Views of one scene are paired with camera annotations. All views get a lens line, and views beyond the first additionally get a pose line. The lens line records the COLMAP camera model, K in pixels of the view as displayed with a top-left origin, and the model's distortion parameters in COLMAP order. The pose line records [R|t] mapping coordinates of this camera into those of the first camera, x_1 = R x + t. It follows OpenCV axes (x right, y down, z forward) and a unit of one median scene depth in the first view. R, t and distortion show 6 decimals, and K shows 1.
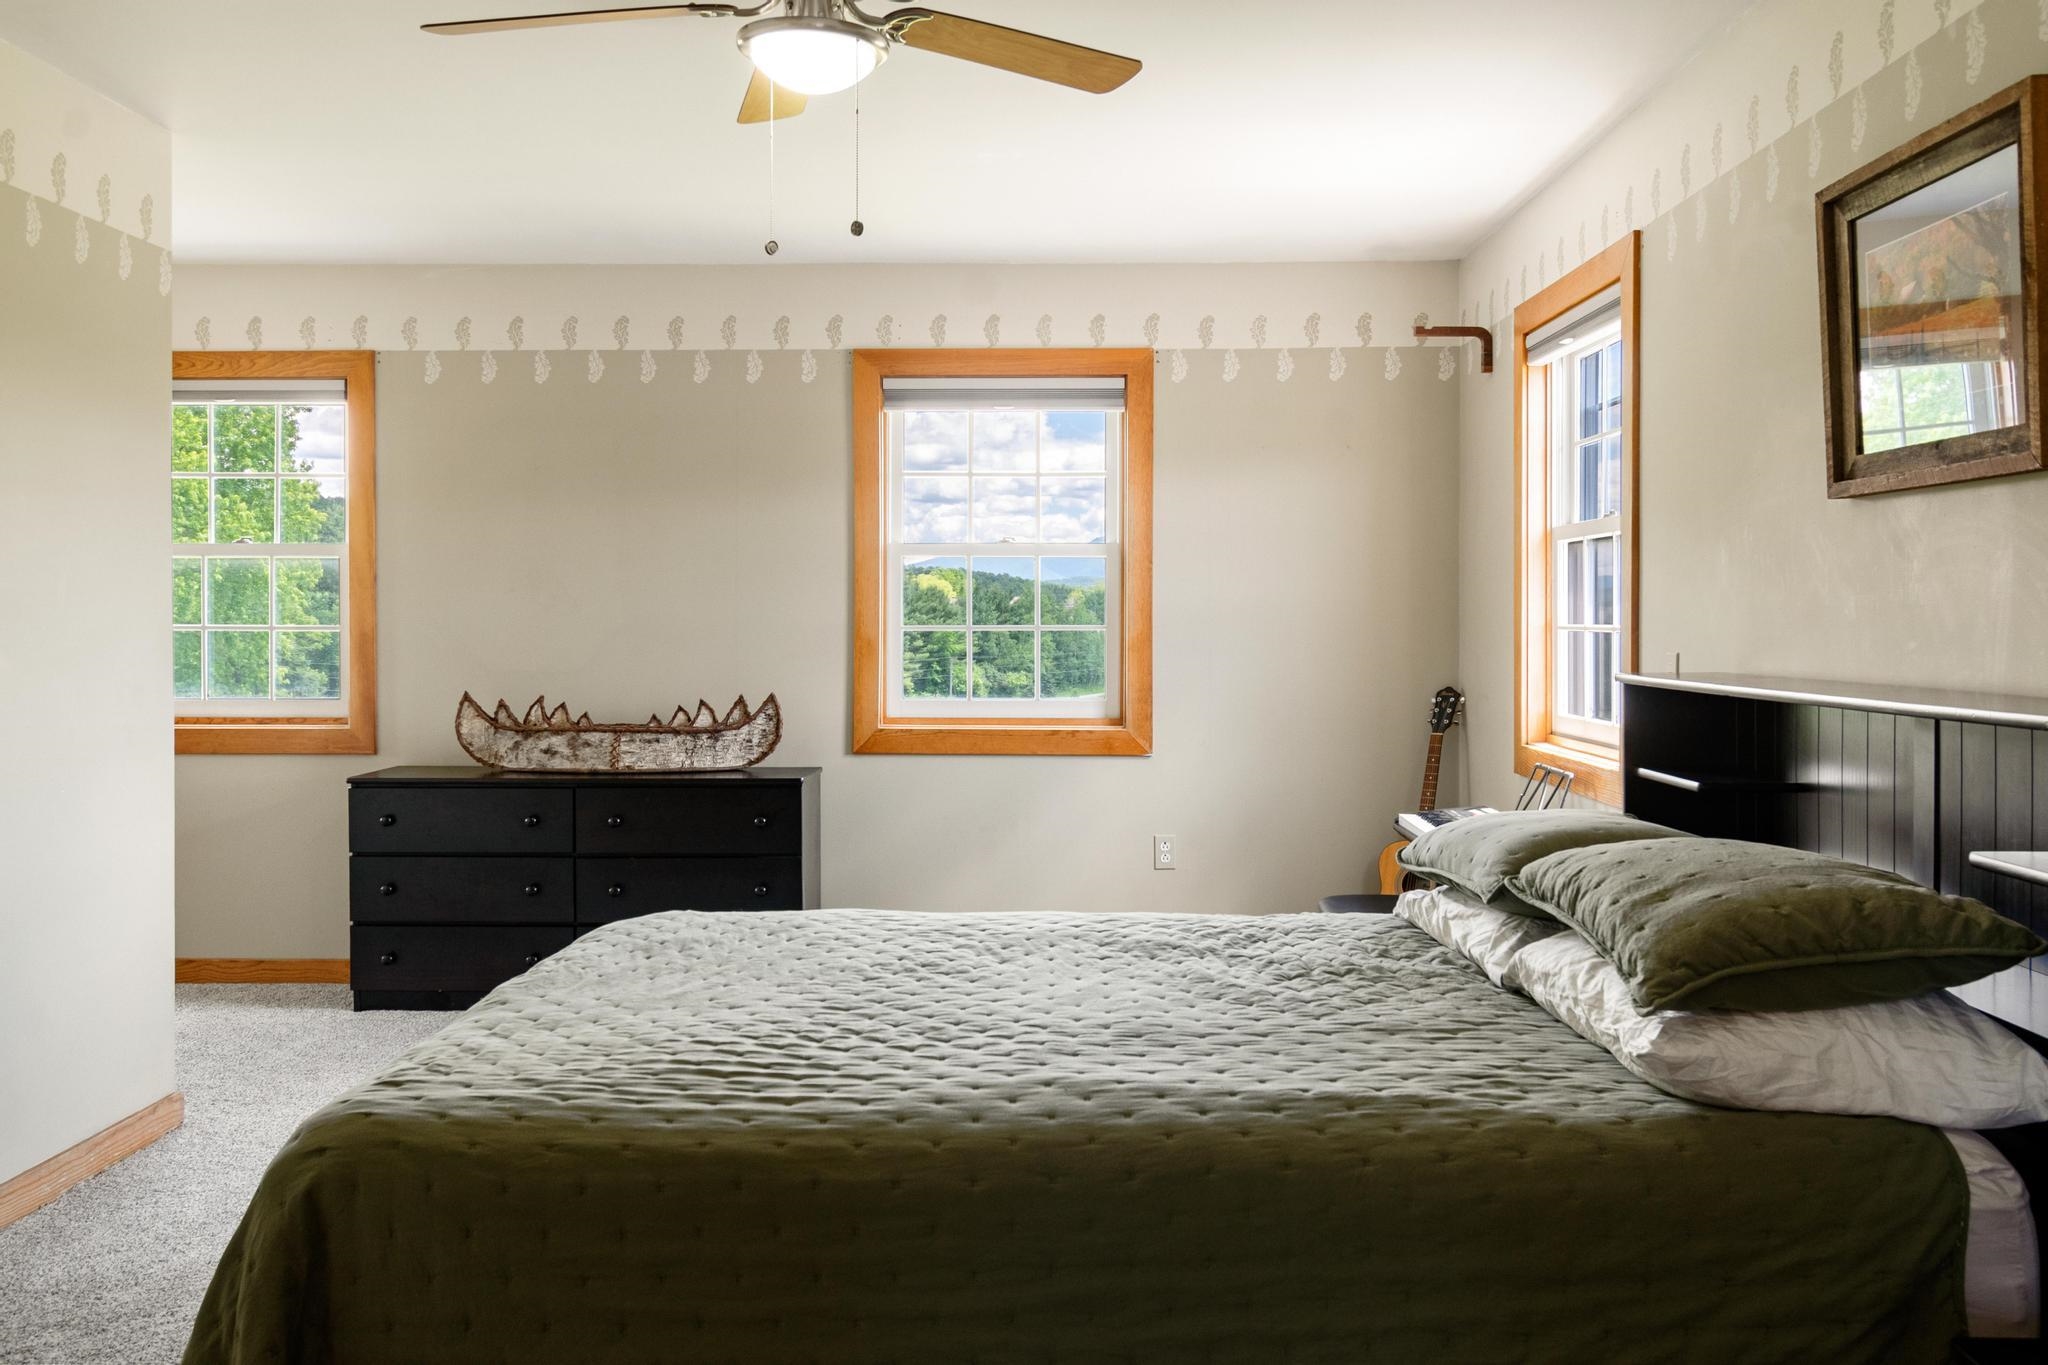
lens RADIAL K [[1676.4, 0, 1023.4], [0, 1676.4, 667.7], [0, 0, 1]] dist [0.001833, 0.003680]
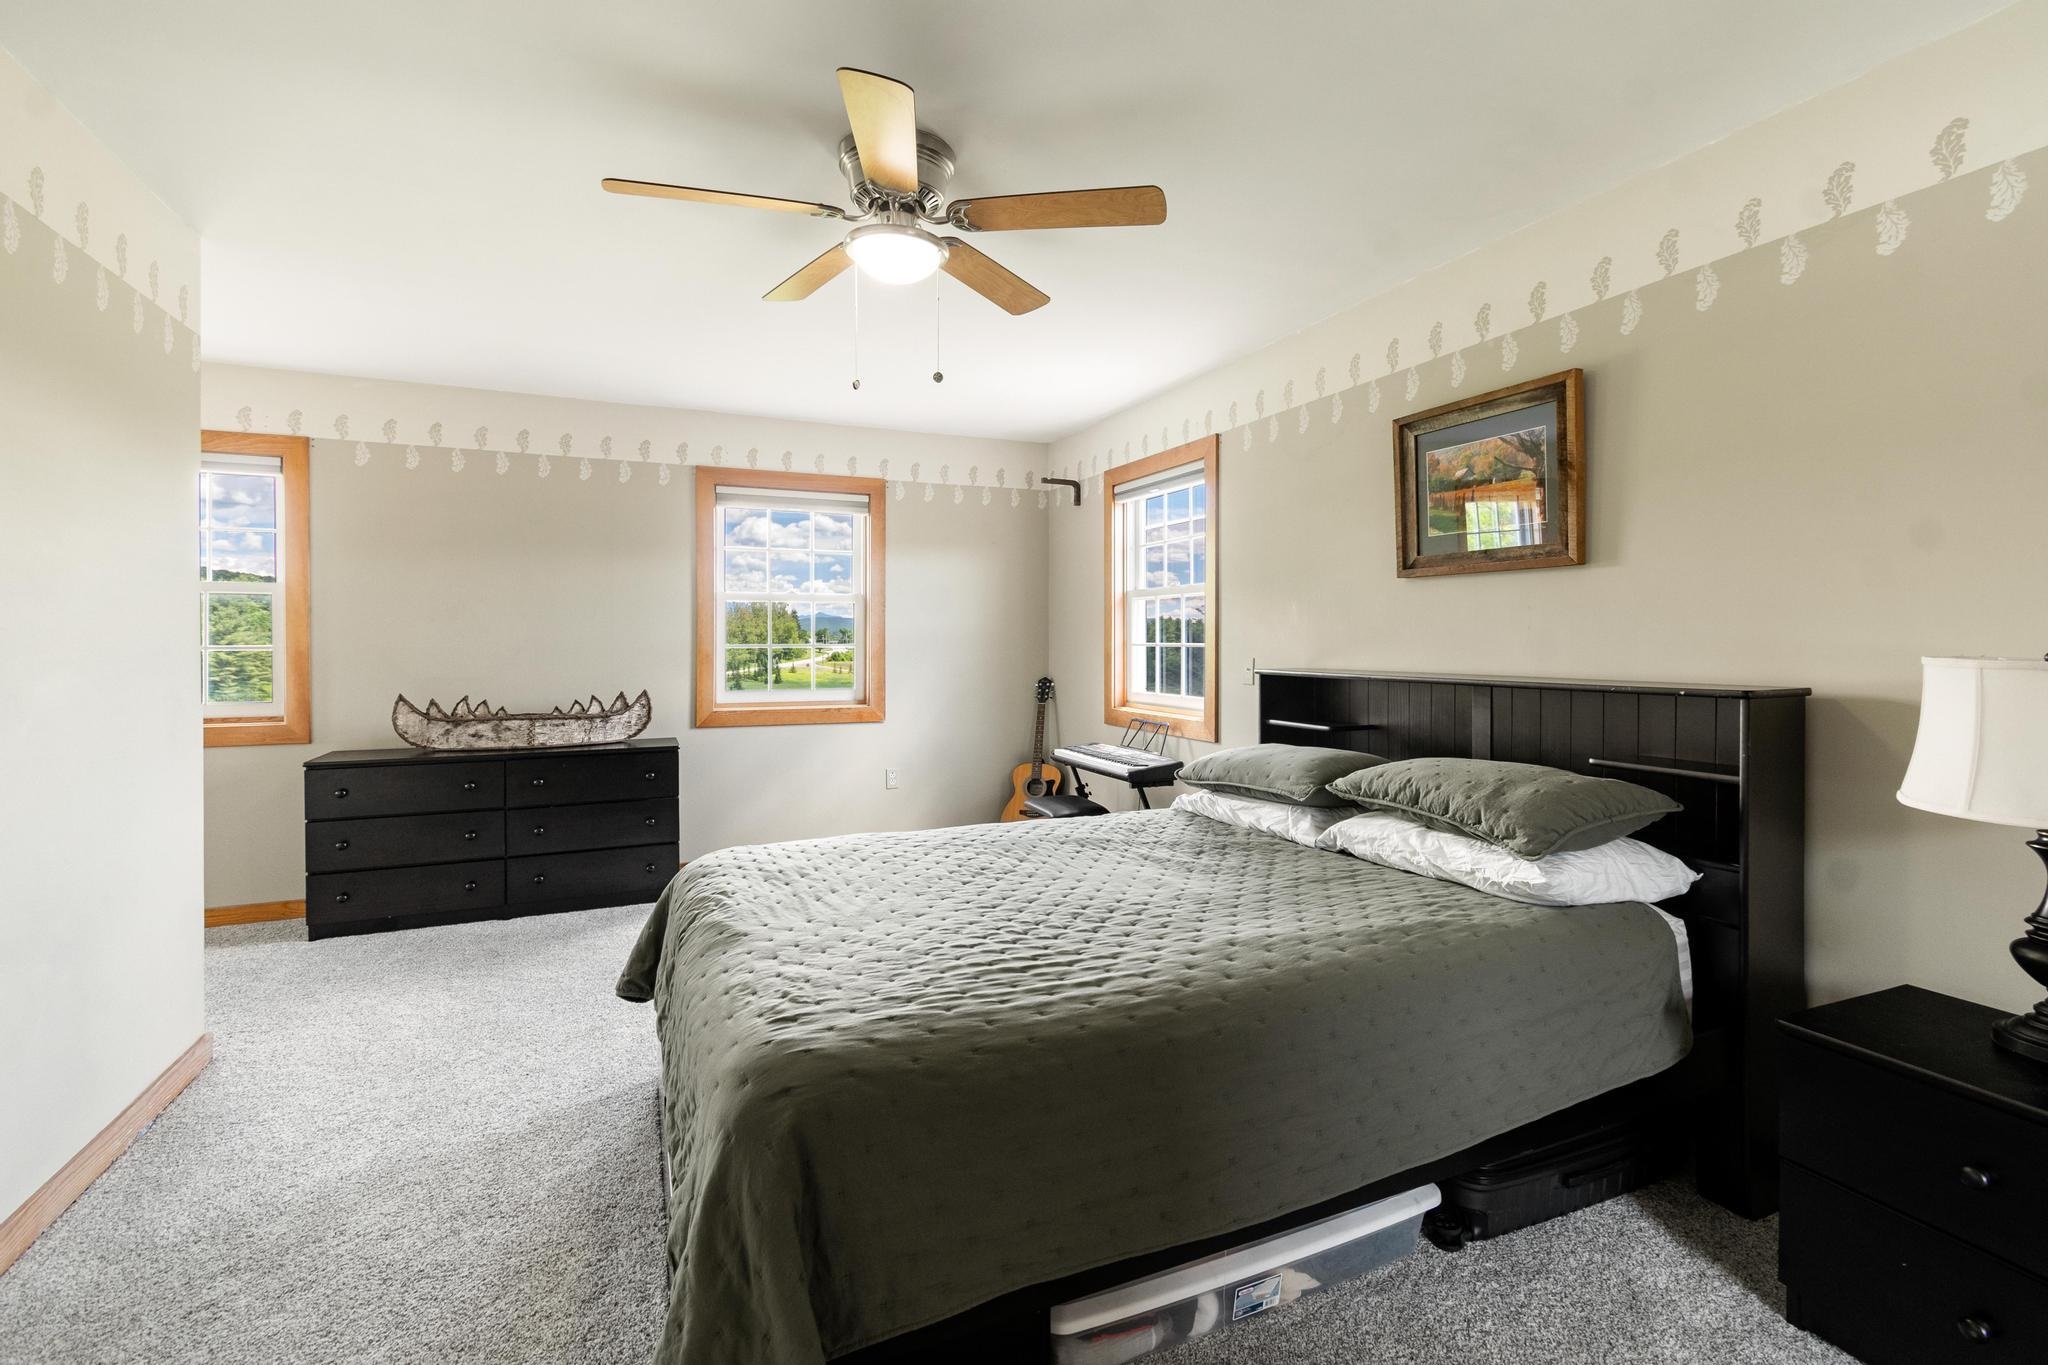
lens RADIAL K [[908.3, 0, 1032.6], [0, 908.3, 659.1], [0, 0, 1]] dist [0.002243, -0.001369]
pose [[0.907215, -0.009336, 0.420564, -0.178236], [0.012957, 0.999899, -0.005754, -0.003134], [-0.420468, 0.010670, 0.907245, 0.116463]]
